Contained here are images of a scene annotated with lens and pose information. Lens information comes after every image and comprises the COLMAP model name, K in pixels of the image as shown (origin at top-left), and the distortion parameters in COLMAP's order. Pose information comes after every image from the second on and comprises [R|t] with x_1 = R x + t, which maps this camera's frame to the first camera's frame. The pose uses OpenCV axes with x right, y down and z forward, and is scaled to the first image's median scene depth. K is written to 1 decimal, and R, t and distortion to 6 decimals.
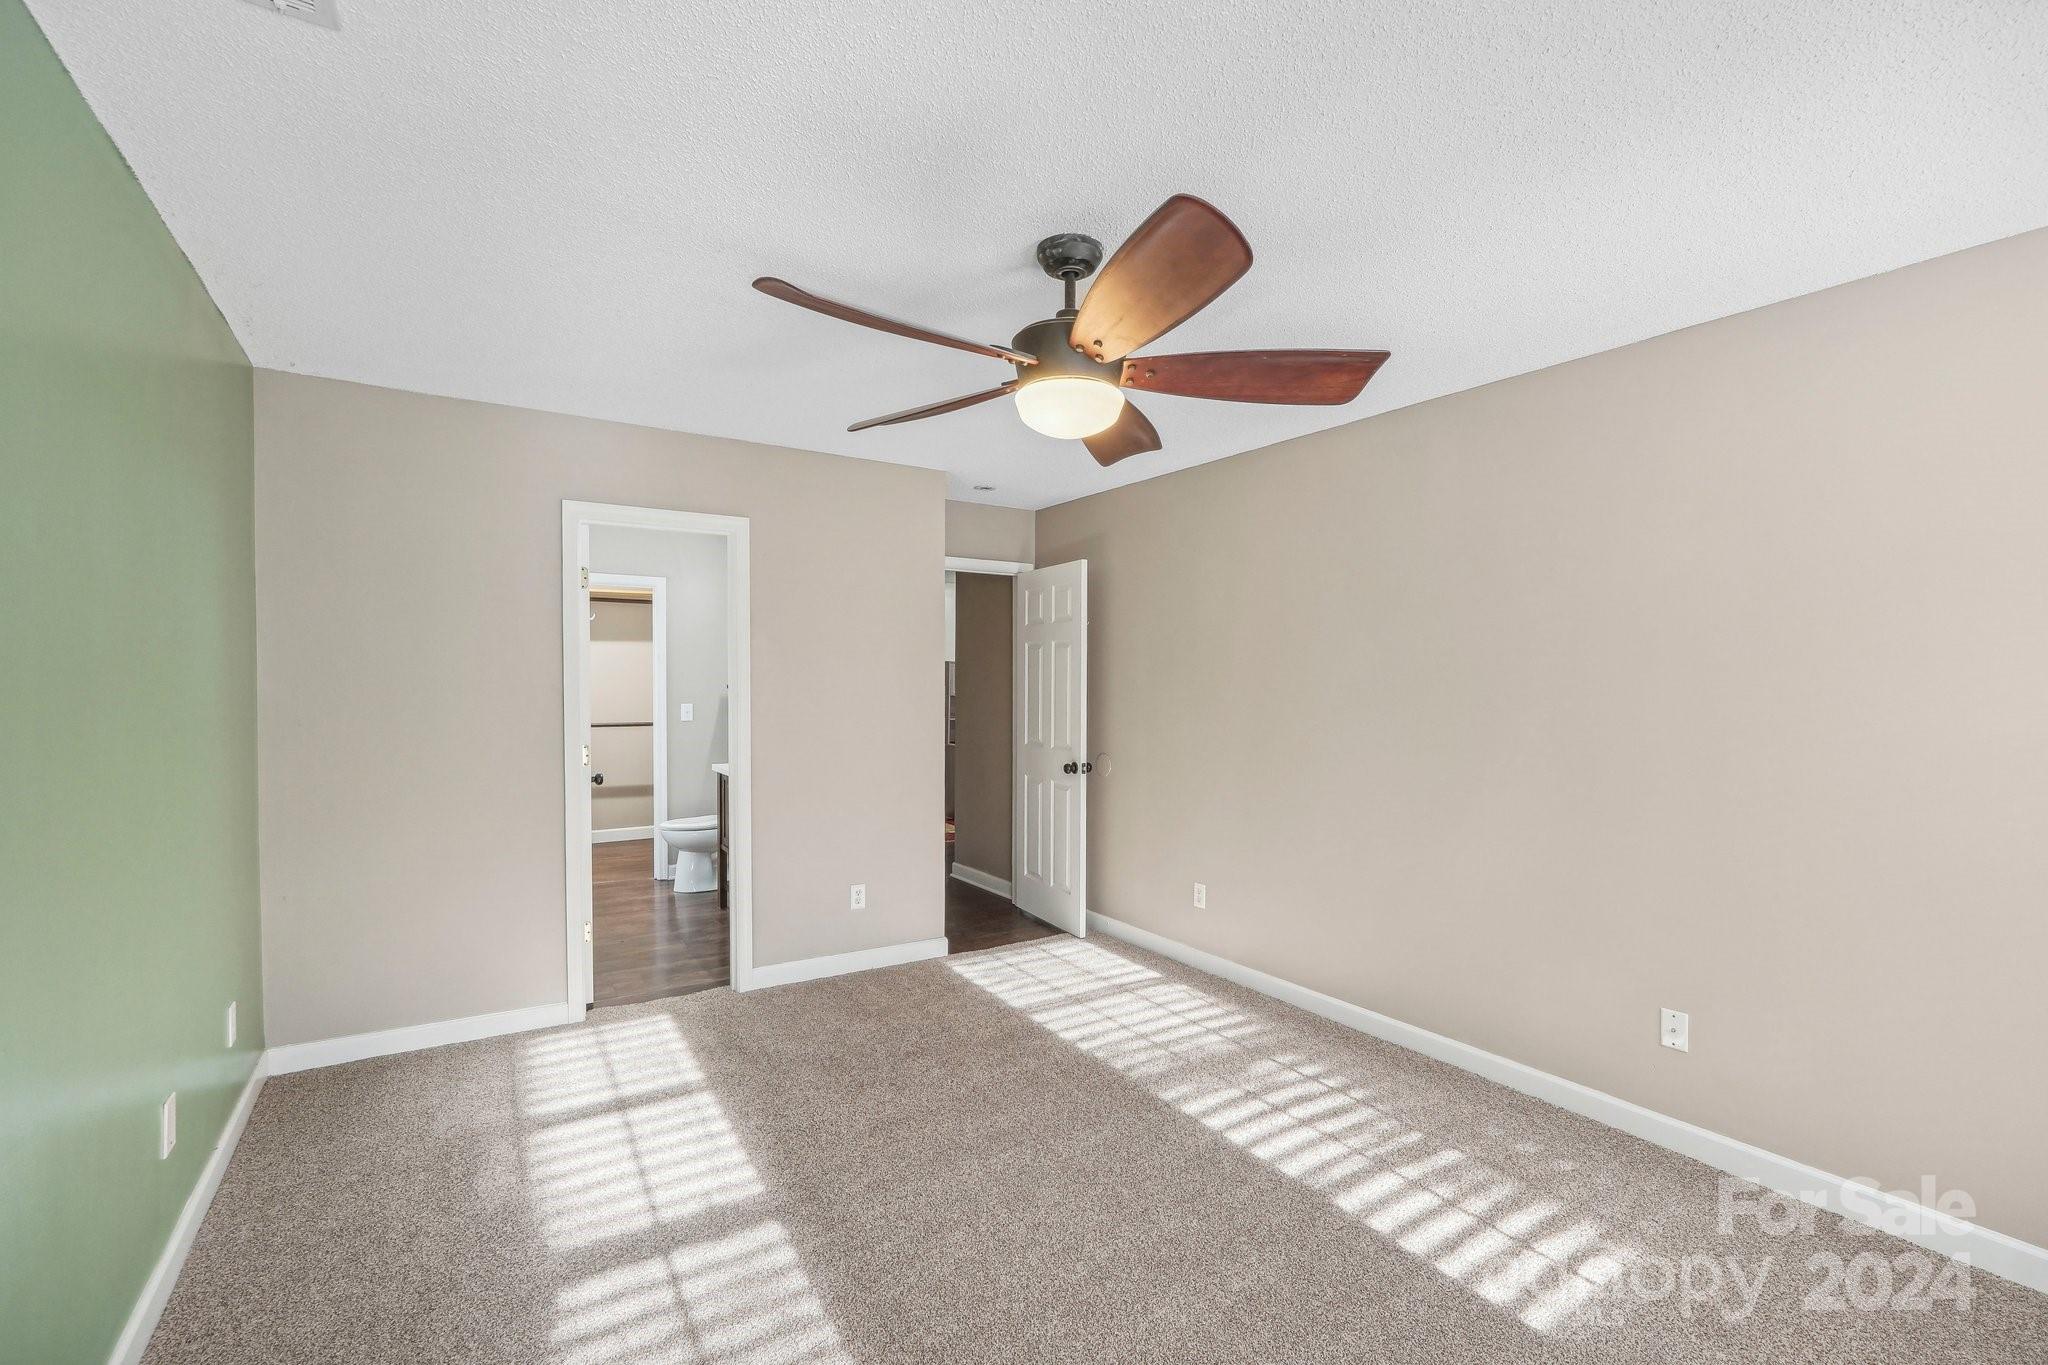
lens RADIAL K [[896.4, 0, 1036.4], [0, 896.4, 701.4], [0, 0, 1]] dist [-0.017082, 0.006867]
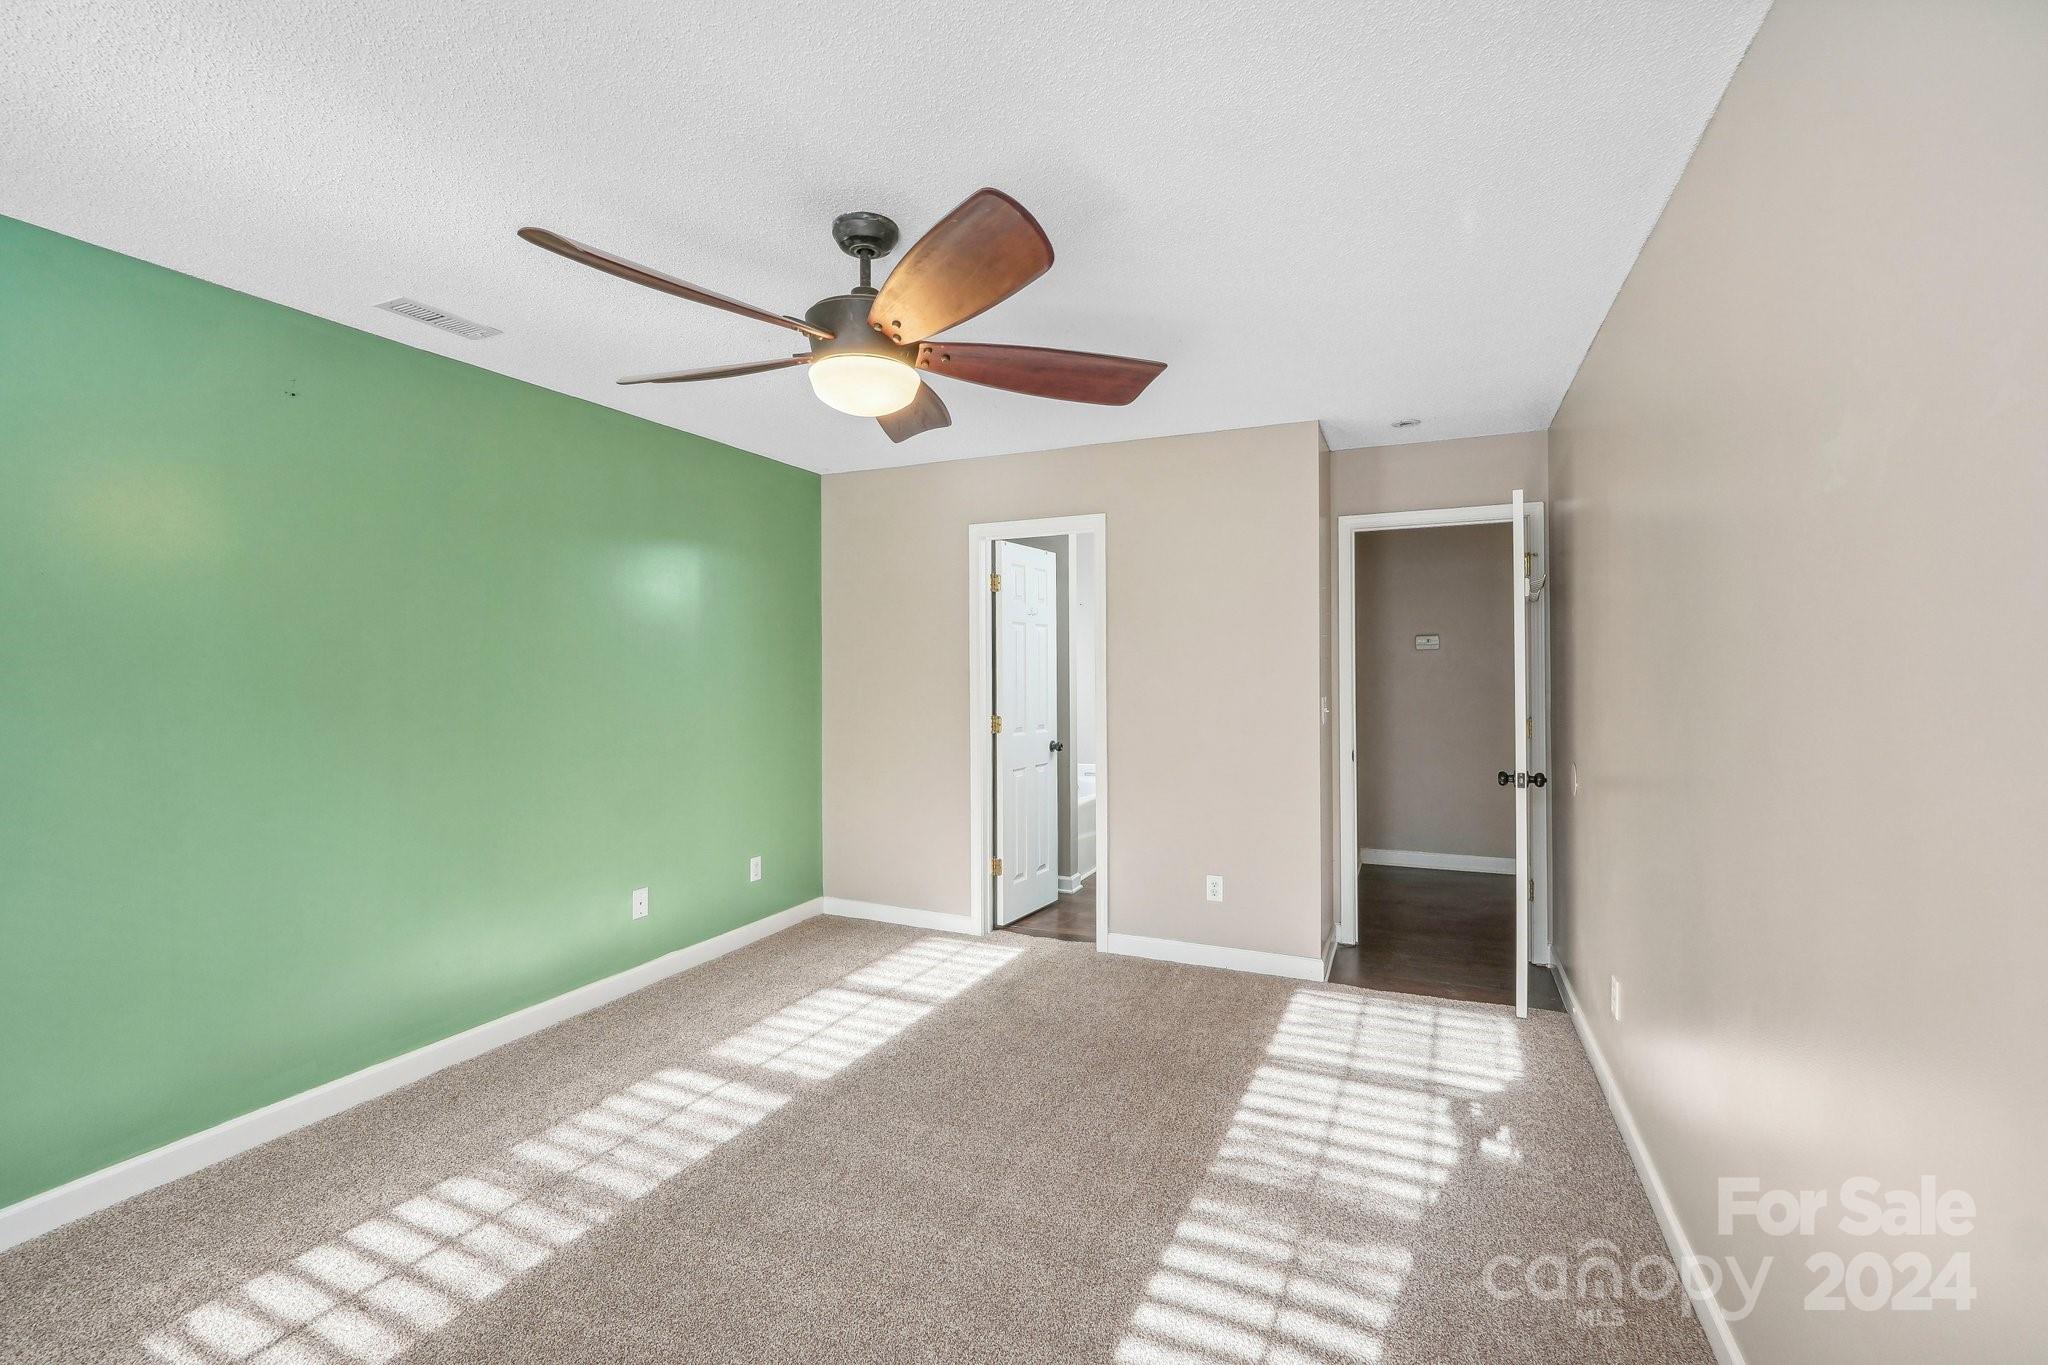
lens RADIAL K [[896.4, 0, 1033.2], [0, 896.4, 663.7], [0, 0, 1]] dist [-0.017082, 0.006867]
pose [[0.515663, -0.013840, -0.856680, 0.627599], [-0.001874, 0.999849, -0.017280, -0.004000], [0.856789, 0.010516, 0.515559, 0.416040]]
